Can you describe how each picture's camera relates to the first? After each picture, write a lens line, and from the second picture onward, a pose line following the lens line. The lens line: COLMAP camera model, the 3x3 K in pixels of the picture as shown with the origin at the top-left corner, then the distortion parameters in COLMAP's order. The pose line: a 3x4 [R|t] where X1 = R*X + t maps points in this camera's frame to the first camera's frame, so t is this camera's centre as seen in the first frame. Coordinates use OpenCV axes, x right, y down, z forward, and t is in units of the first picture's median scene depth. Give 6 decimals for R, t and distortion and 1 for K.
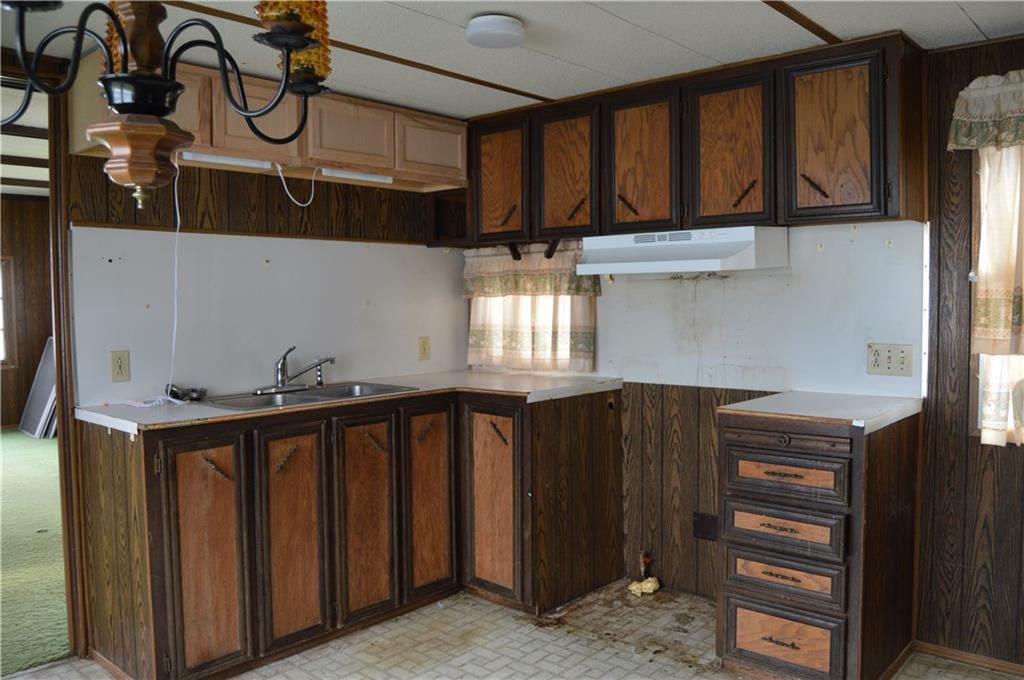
lens RADIAL K [[845.6, 0, 516.1], [0, 845.6, 336.9], [0, 0, 1]] dist [-0.085119, 0.017395]
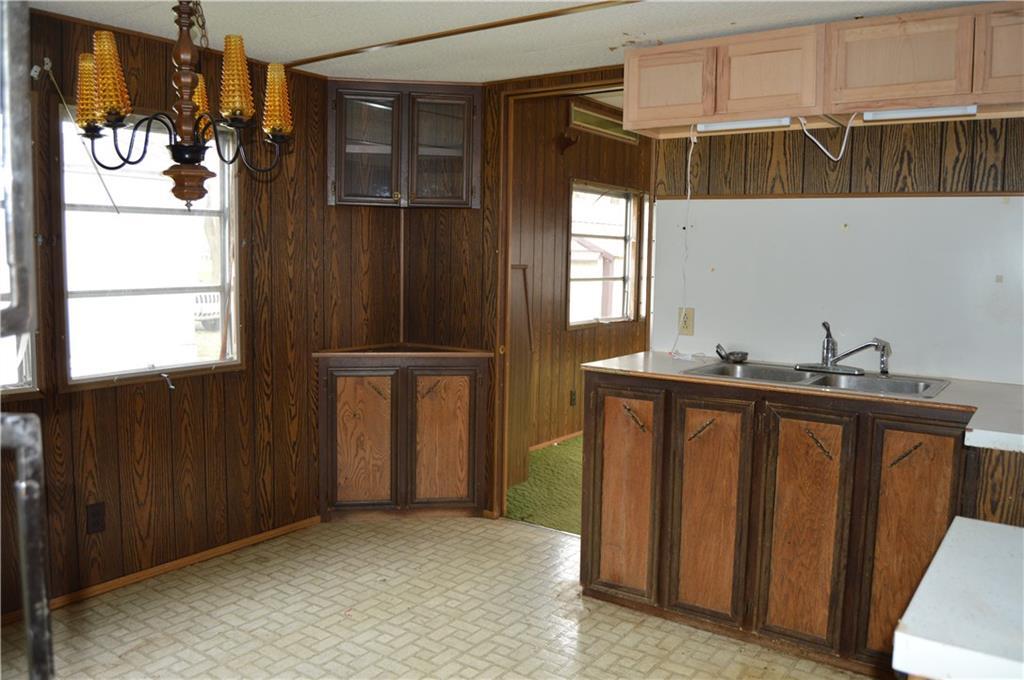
lens RADIAL K [[845.6, 0, 510.1], [0, 845.6, 341.7], [0, 0, 1]] dist [-0.085119, 0.017395]
pose [[0.073653, 0.112202, -0.990952, 0.637764], [-0.065533, 0.992048, 0.107455, -0.044819], [0.995128, 0.057026, 0.080421, 0.659631]]
